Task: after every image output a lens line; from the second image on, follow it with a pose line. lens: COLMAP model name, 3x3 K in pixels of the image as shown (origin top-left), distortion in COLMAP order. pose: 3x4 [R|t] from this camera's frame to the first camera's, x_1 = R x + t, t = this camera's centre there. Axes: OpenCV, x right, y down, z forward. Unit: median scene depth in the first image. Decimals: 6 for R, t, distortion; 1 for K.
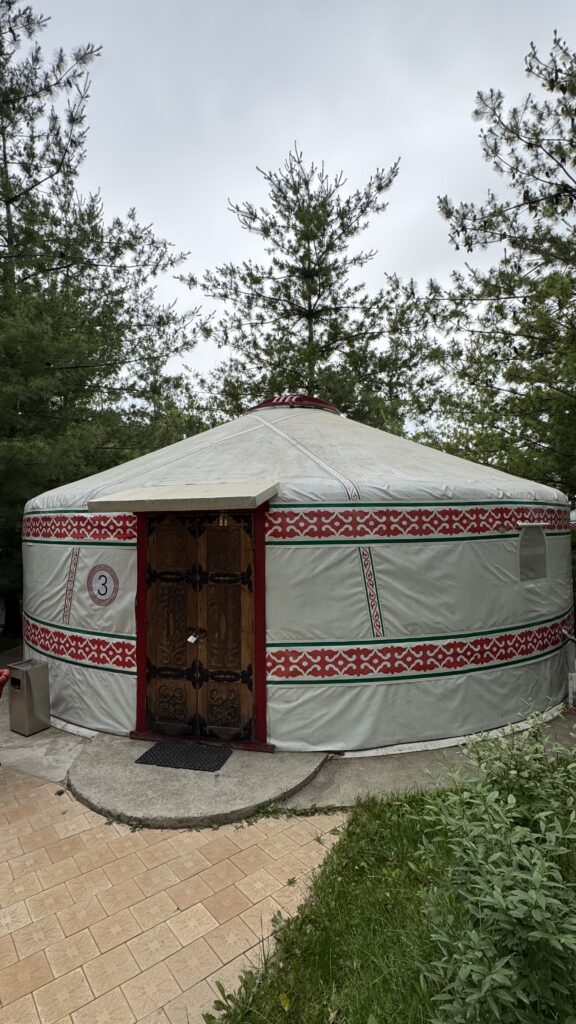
lens RADIAL K [[494.9, 0, 288.0], [0, 494.9, 512.0], [0, 0, 1]] dist [-0.000835, -0.000088]
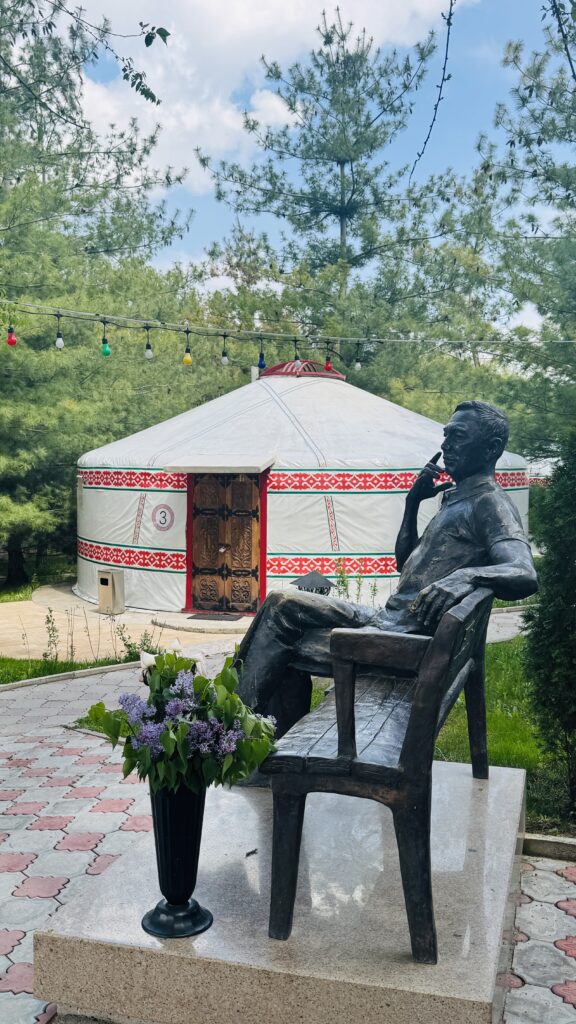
lens RADIAL K [[981.8, 0, 288.0], [0, 981.8, 512.0], [0, 0, 1]] dist [0.005196, 0.003674]
pose [[0.998053, 0.020112, -0.059041, 0.211174], [-0.015388, 0.996723, 0.079412, -0.128722], [0.060445, -0.078349, 0.995092, -2.181985]]
